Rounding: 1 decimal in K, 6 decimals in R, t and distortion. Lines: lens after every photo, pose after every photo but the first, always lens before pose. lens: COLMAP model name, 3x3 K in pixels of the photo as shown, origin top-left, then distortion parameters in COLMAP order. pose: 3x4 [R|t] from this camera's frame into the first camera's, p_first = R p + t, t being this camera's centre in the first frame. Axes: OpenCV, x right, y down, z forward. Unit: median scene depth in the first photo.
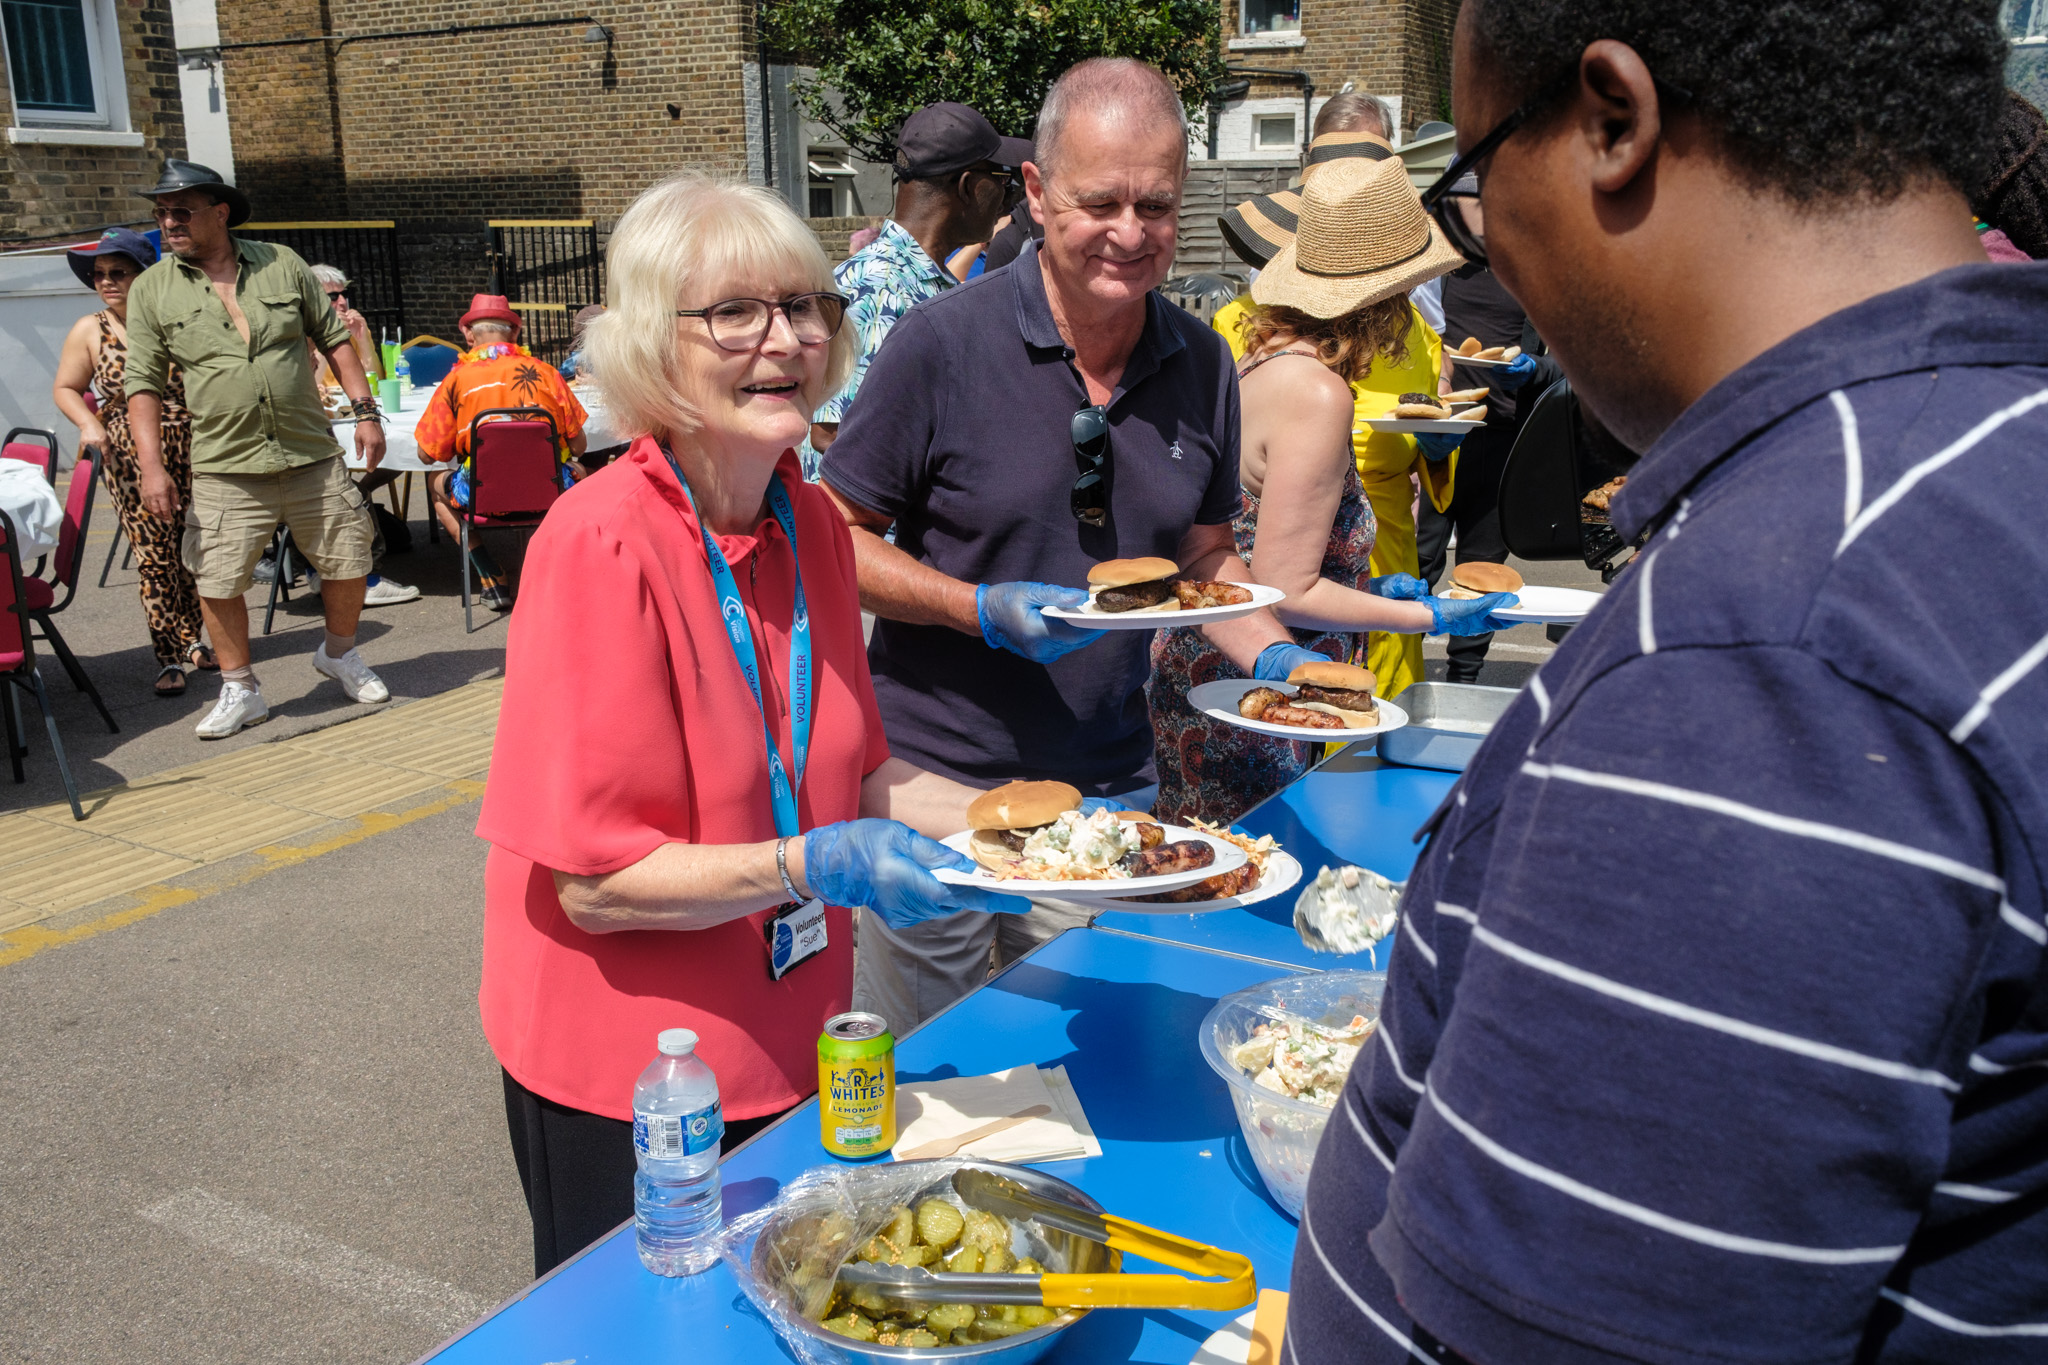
lens RADIAL K [[1924.4, 0, 1017.5], [0, 1924.4, 663.1], [0, 0, 1]] dist [0.010638, 0.000000]
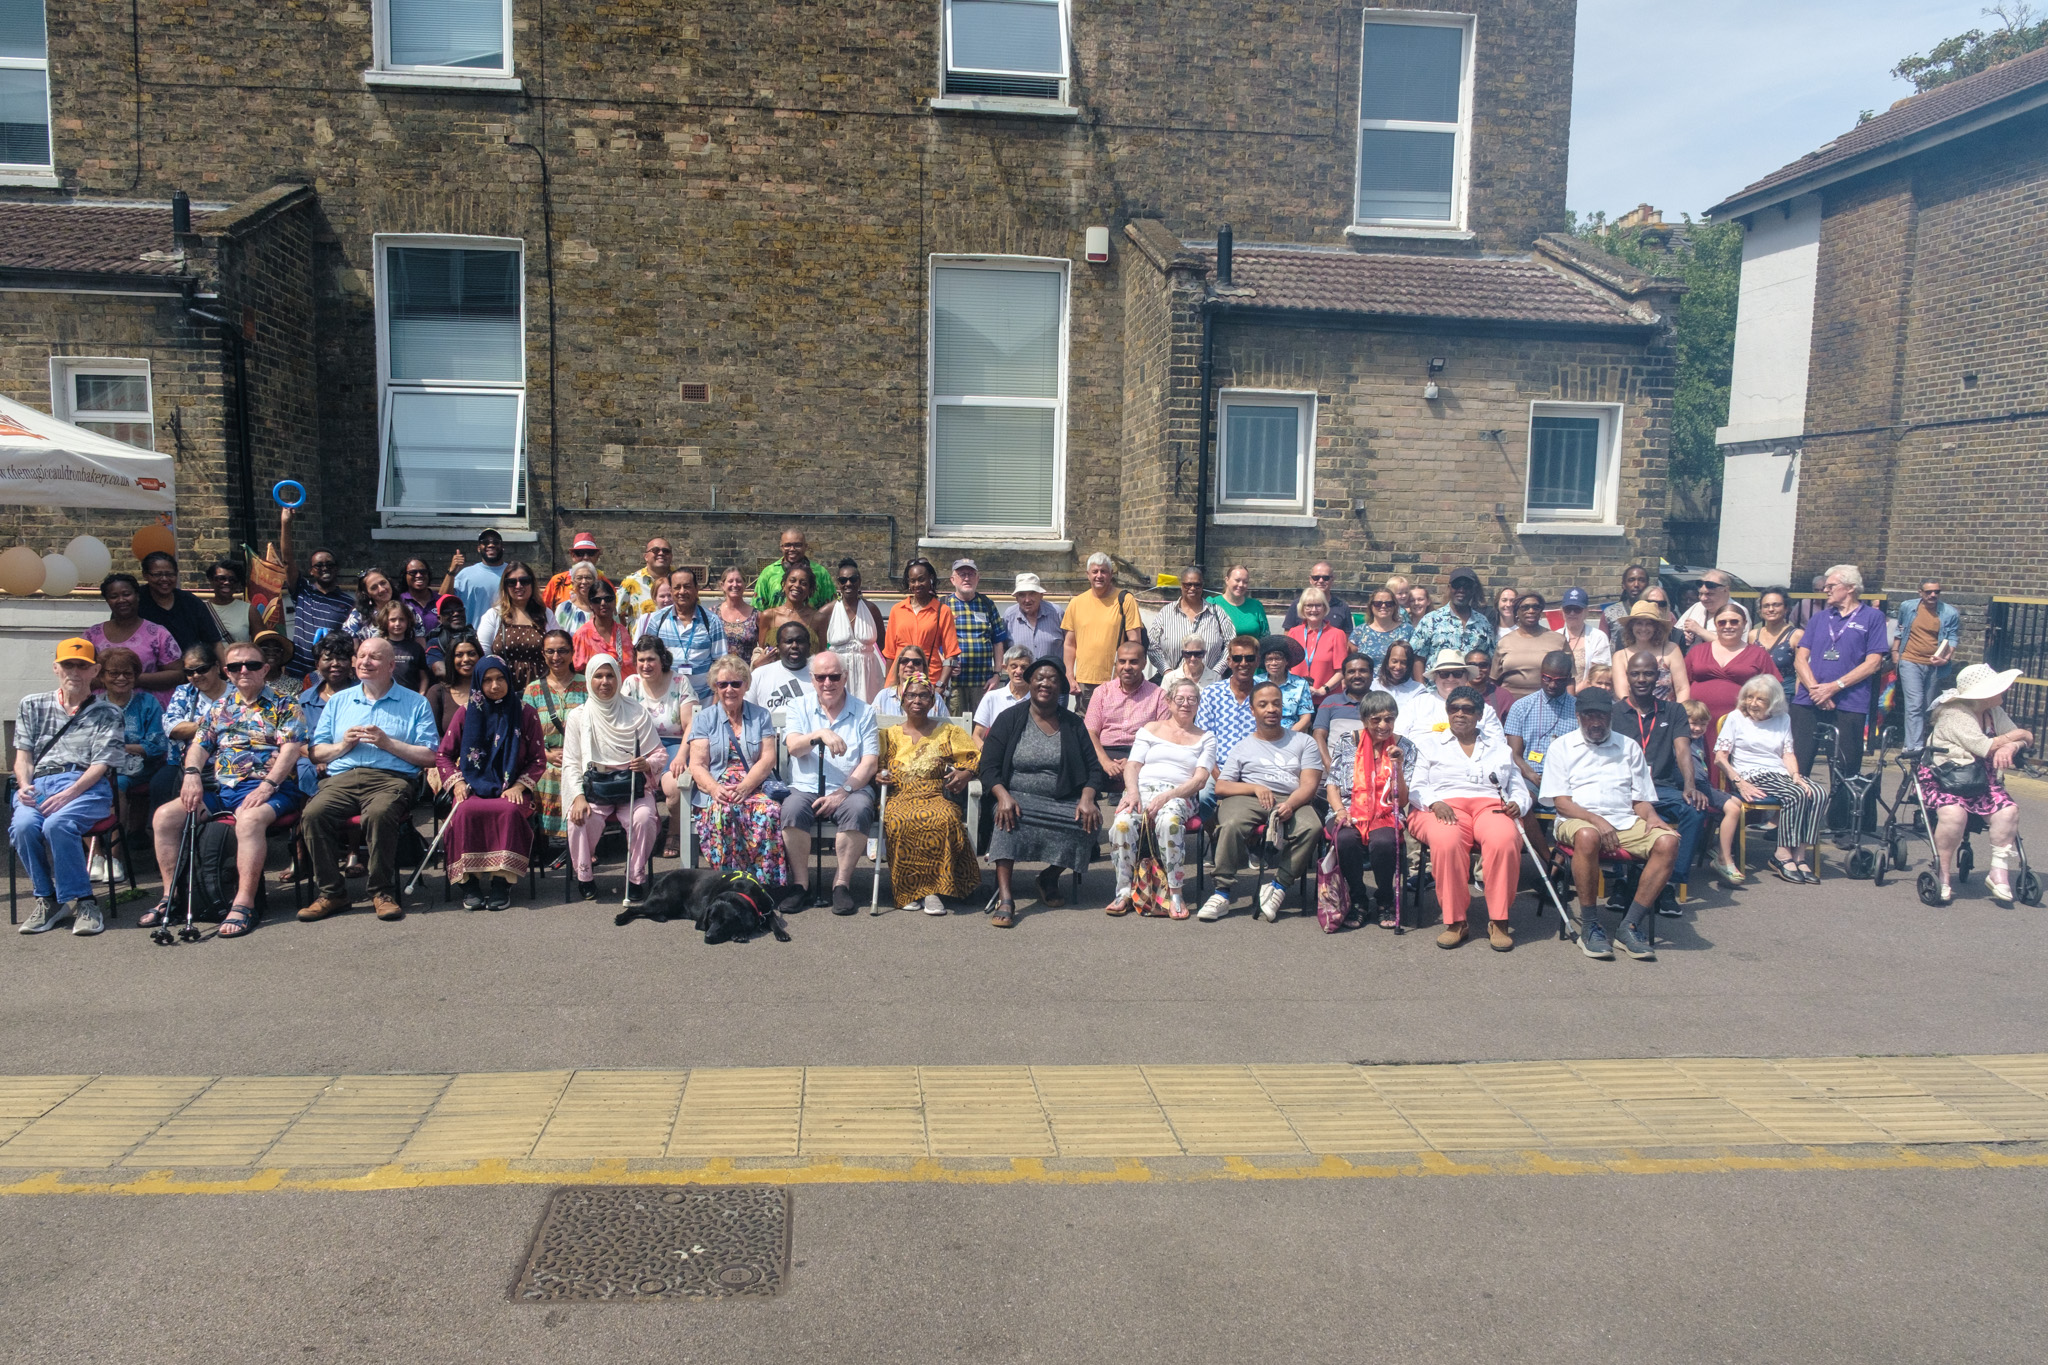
lens RADIAL K [[1534.7, 0, 1011.8], [0, 1534.7, 688.7], [0, 0, 1]] dist [0.007553, -0.008682]
pose [[0.562751, 0.106921, -0.819682, 0.113682], [-0.205639, 0.978534, -0.013538, -0.058020], [0.800640, 0.176177, 0.572658, 0.100640]]
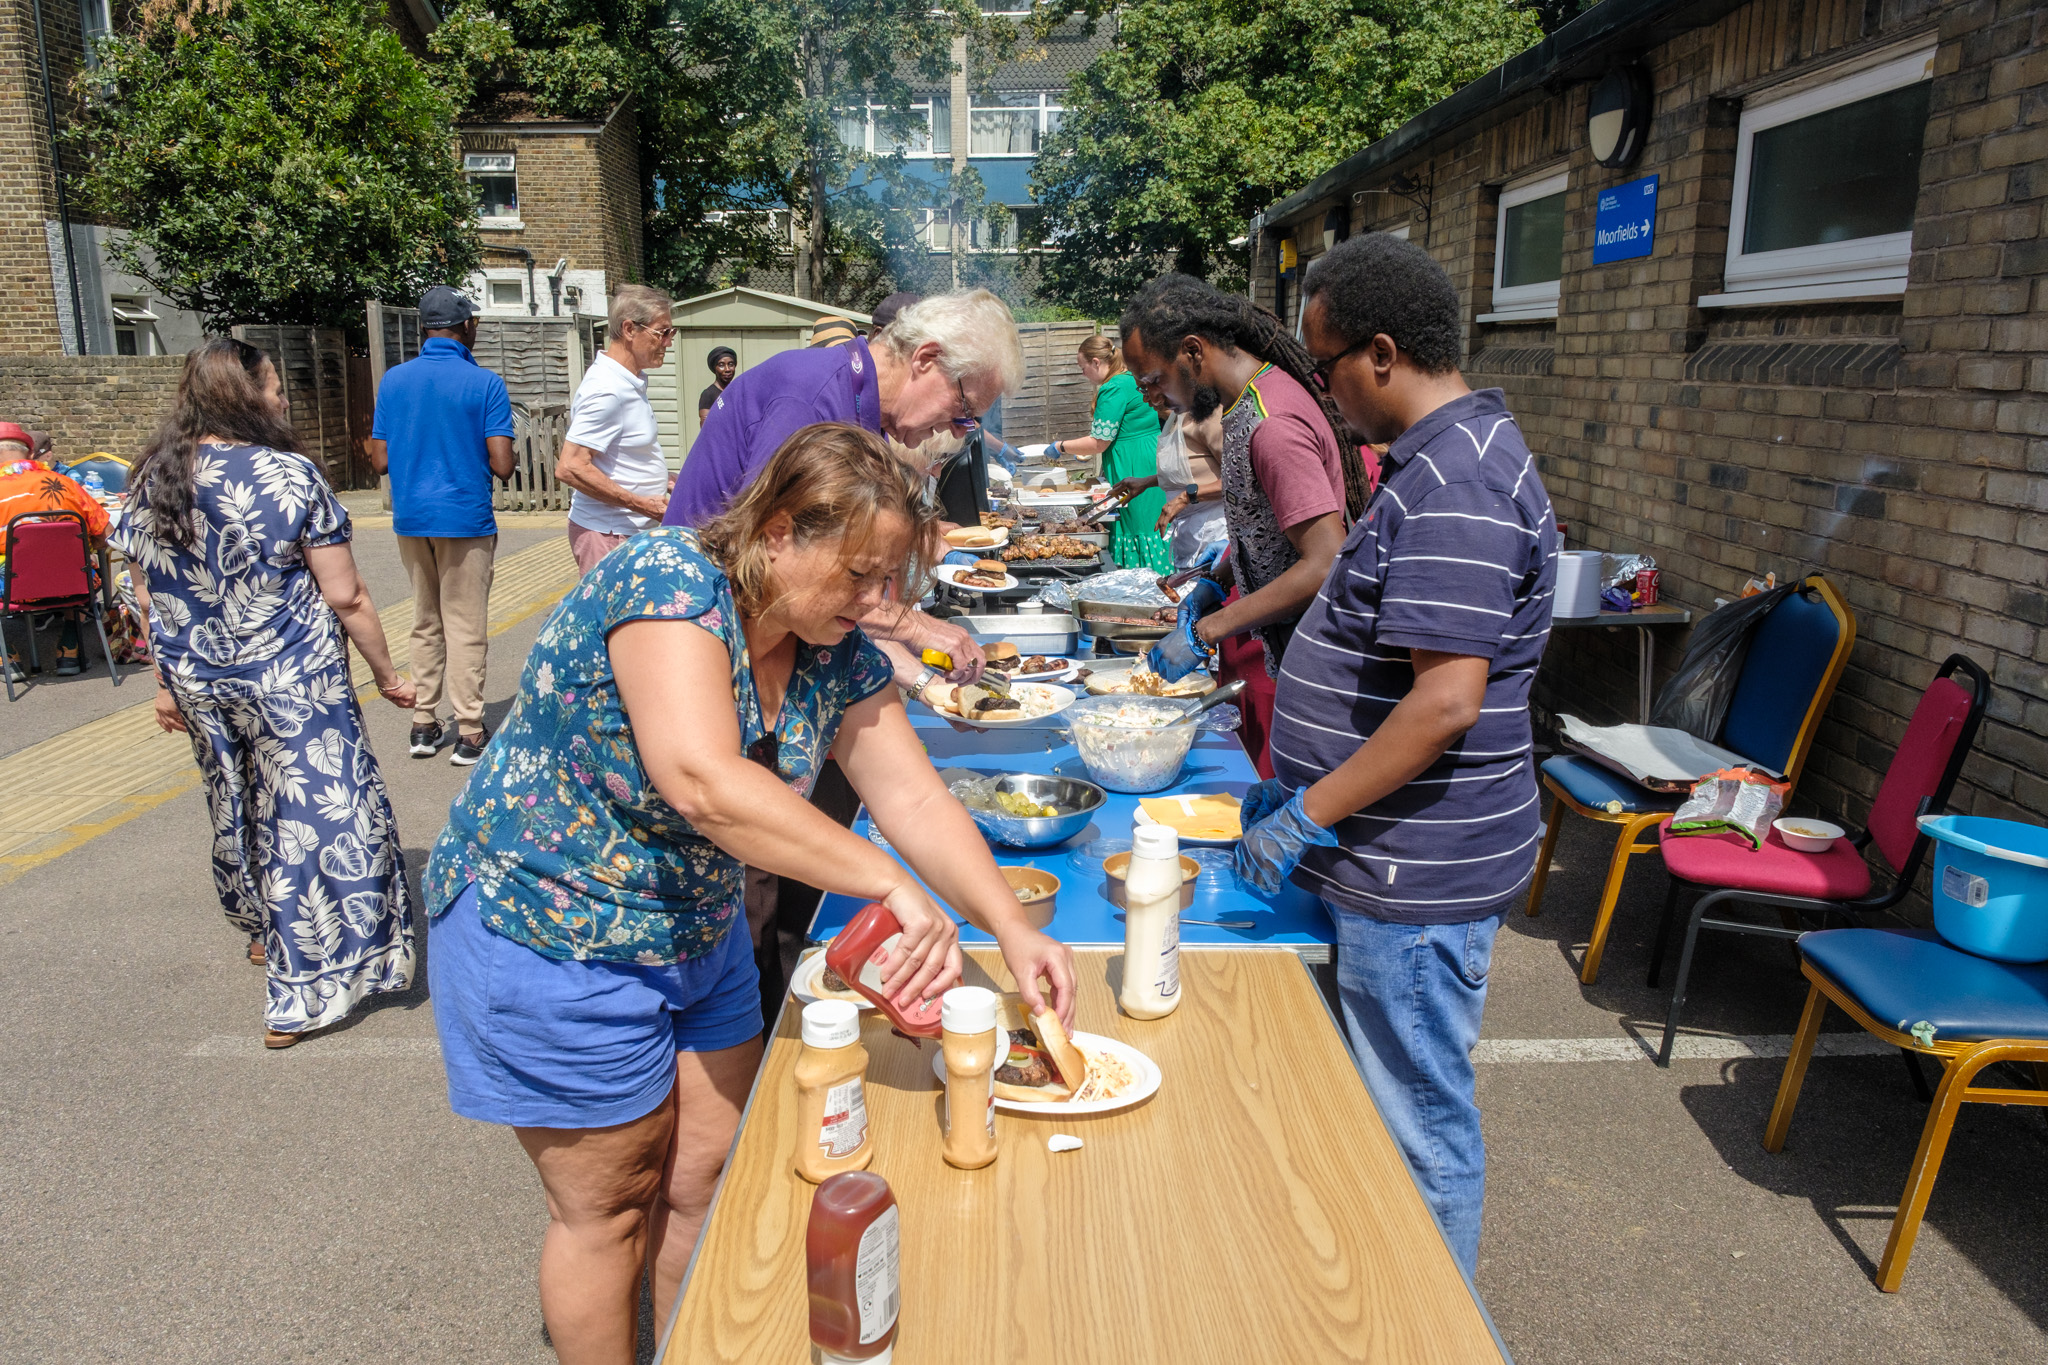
lens RADIAL K [[1534.7, 0, 1021.9], [0, 1534.7, 691.9], [0, 0, 1]] dist [0.007553, -0.008682]
pose [[0.867907, -0.095185, 0.487521, -0.109586], [0.101754, 0.994724, 0.013065, 0.015966], [-0.486193, 0.038268, 0.873013, -0.075352]]
